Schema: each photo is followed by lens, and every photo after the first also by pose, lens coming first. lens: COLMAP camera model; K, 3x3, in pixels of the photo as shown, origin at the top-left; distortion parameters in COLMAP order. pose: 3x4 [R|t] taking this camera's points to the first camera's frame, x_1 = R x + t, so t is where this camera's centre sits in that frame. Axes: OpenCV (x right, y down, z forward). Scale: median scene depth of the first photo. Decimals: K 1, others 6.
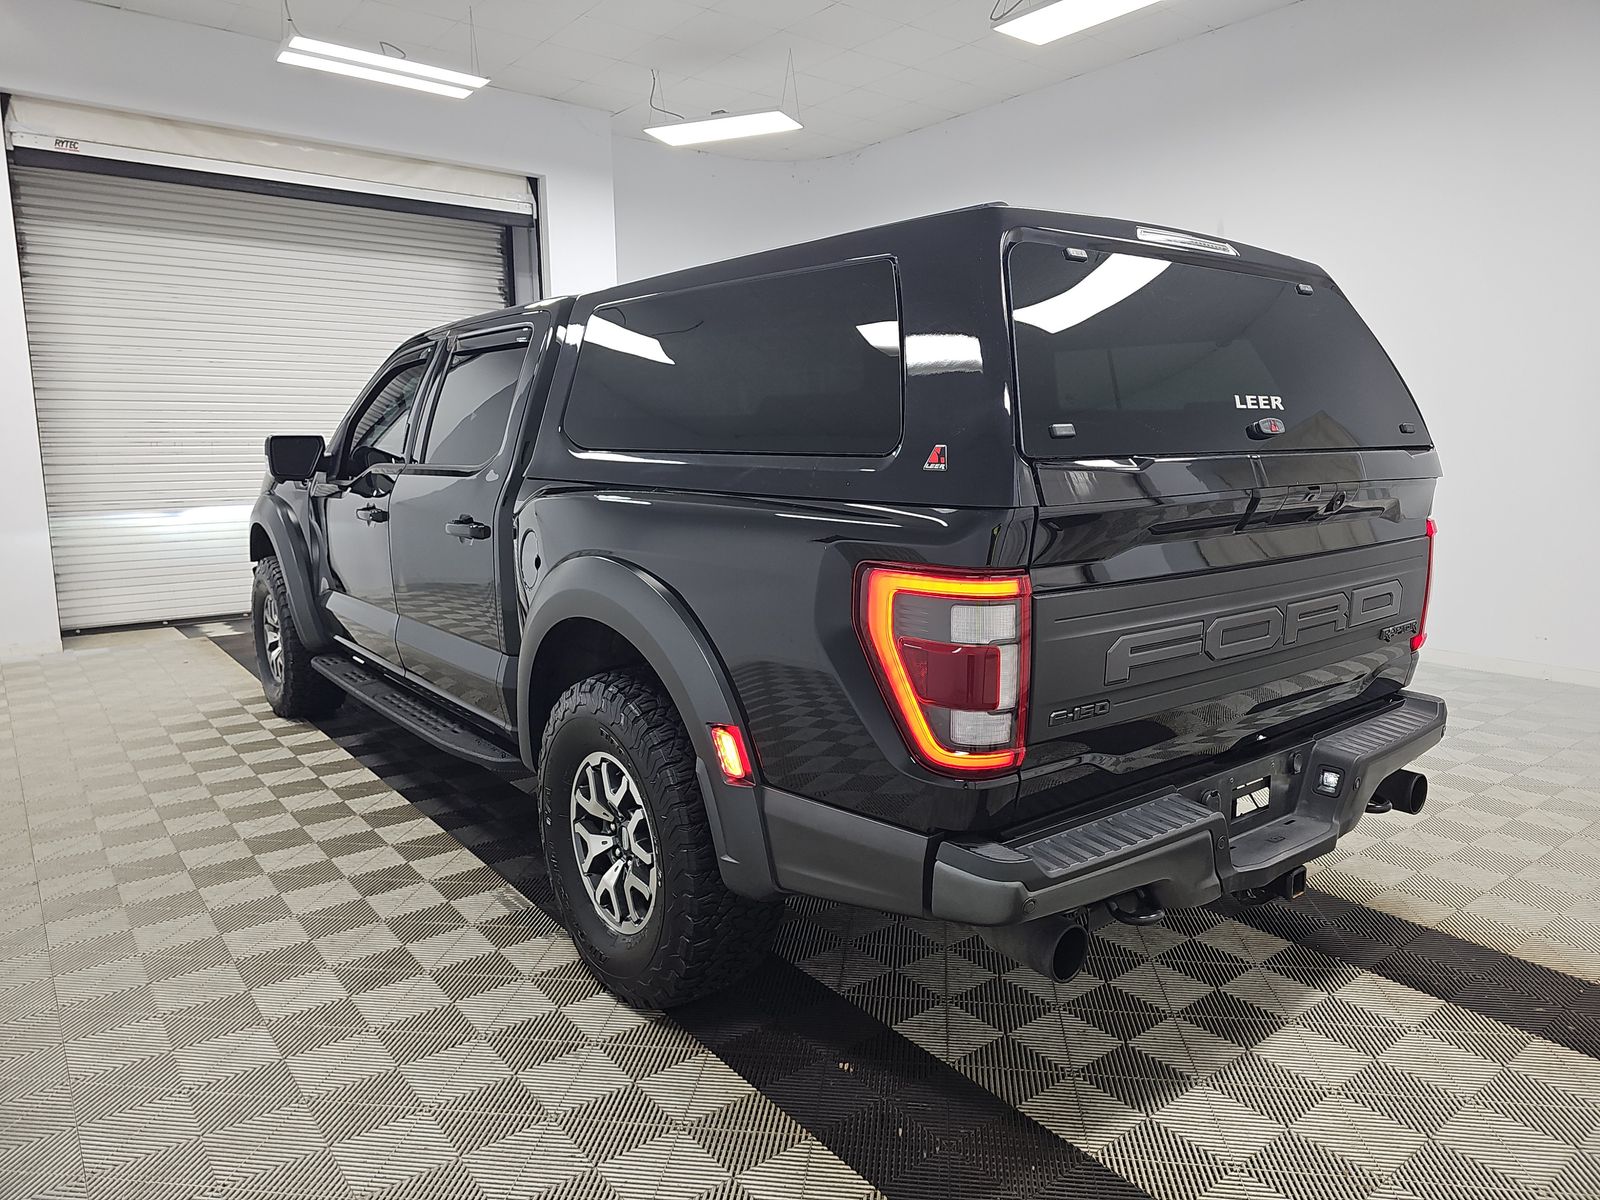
lens RADIAL K [[1073.3, 0, 803.3], [0, 1073.3, 589.8], [0, 0, 1]] dist [0.029483, -0.001548]
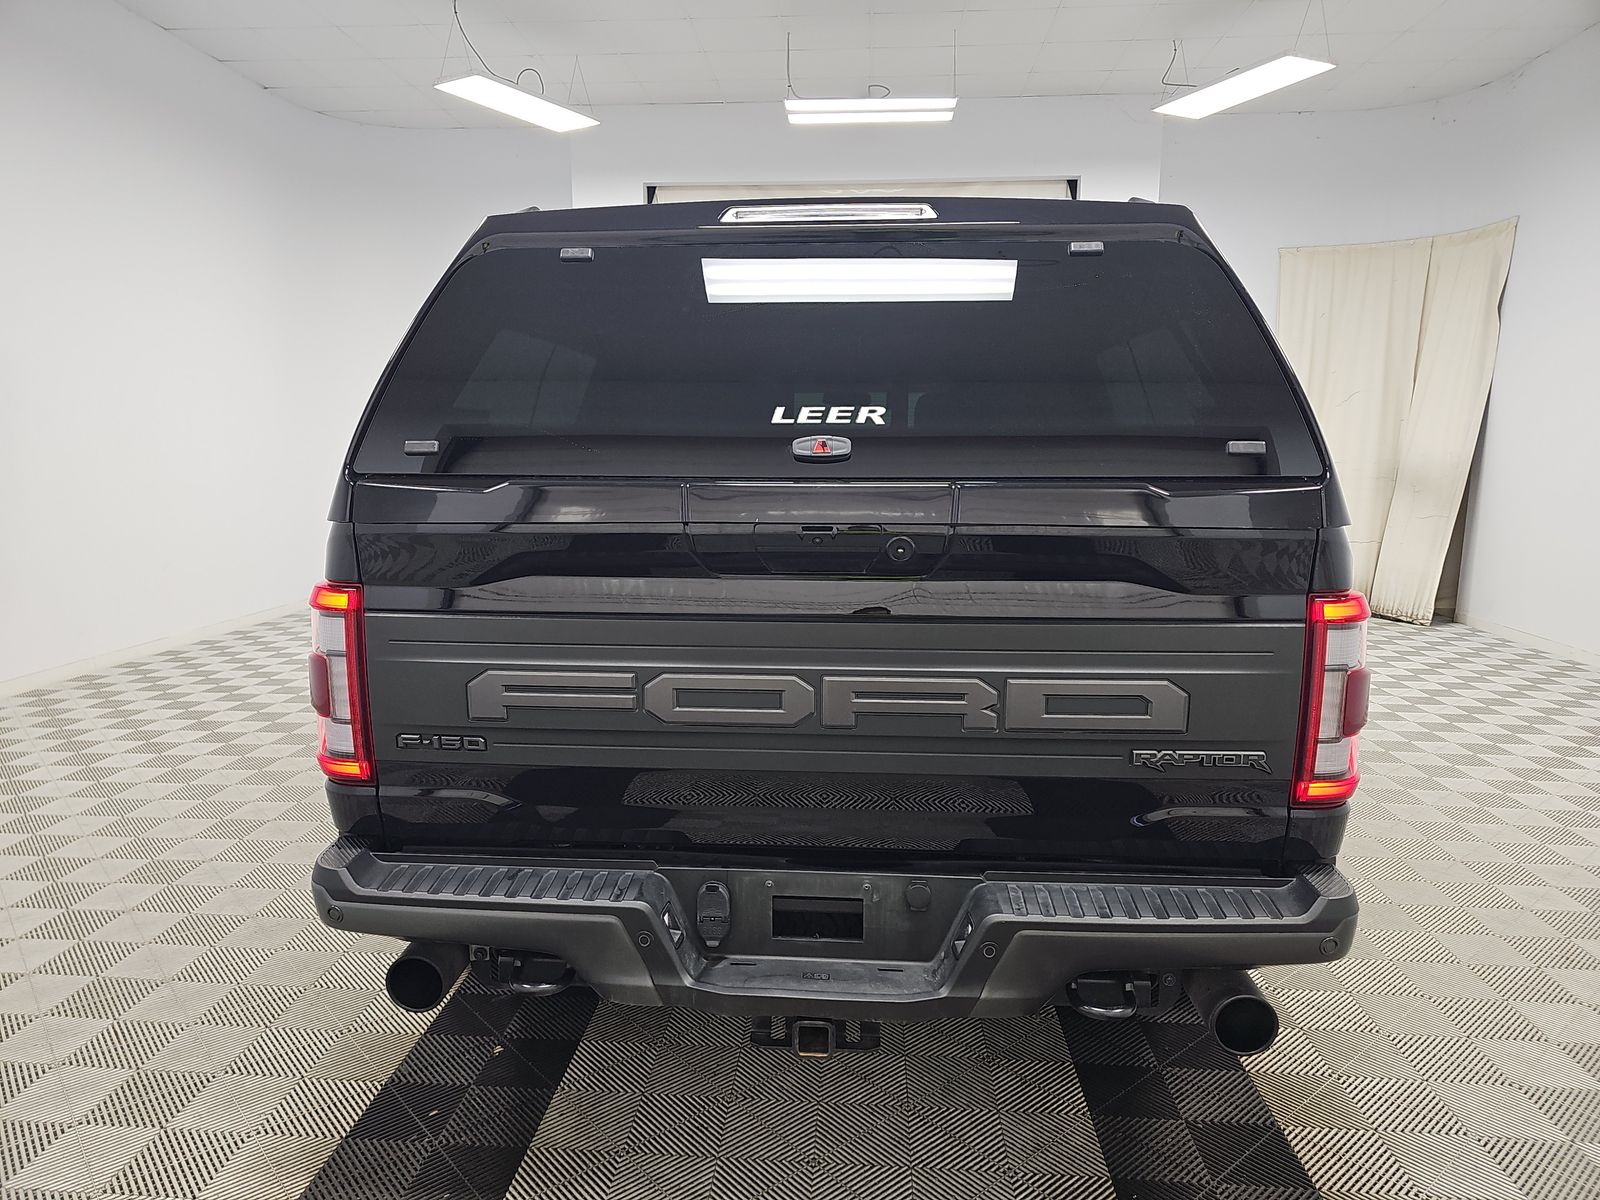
lens RADIAL K [[1032.6, 0, 800.0], [0, 1032.6, 600.0], [0, 0, 1]] dist [0.059654, -0.000522]
pose [[0.741769, 0.111752, -0.661279, 0.760837], [-0.101426, 0.993371, 0.054103, -0.065625], [0.662941, 0.026939, 0.748187, 0.356464]]
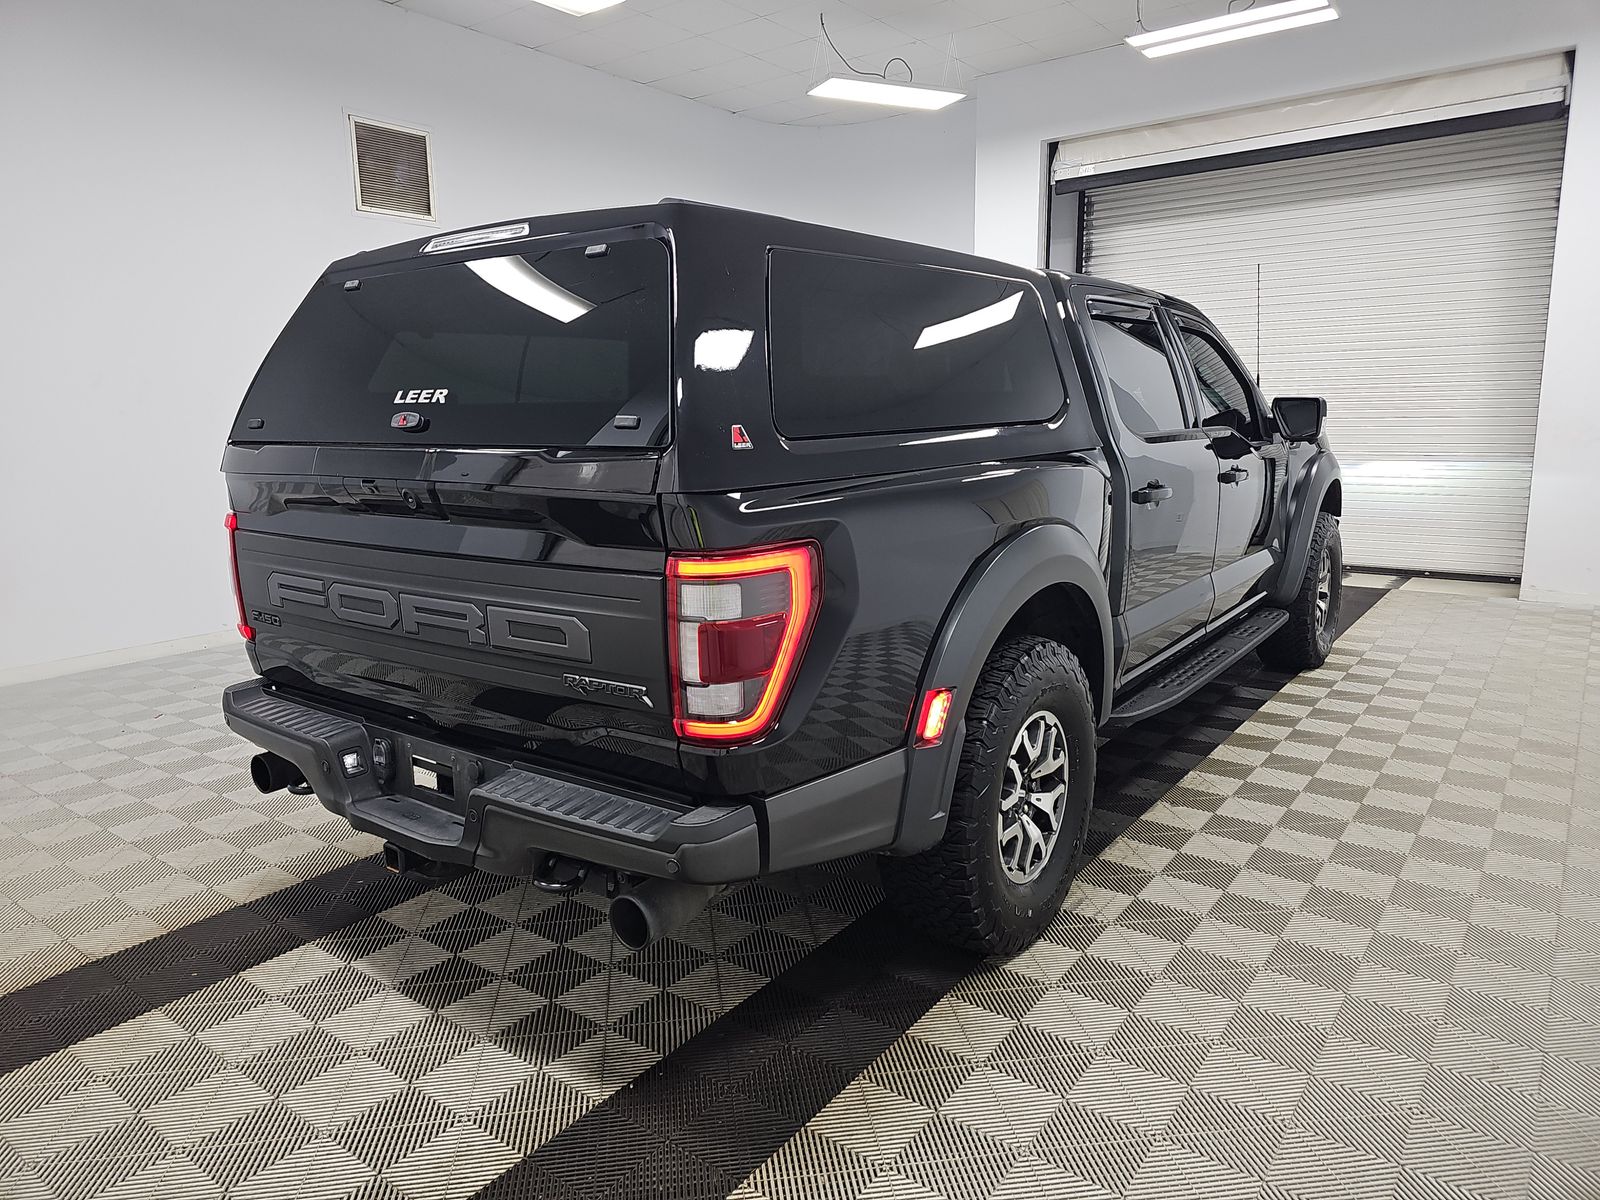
lens RADIAL K [[1073.3, 0, 803.3], [0, 1073.3, 589.8], [0, 0, 1]] dist [0.029483, -0.001548]
pose [[0.260084, 0.167221, -0.950996, 1.268255], [-0.119447, 0.982897, 0.140163, -0.149455], [0.958169, 0.077139, 0.275610, 0.896645]]
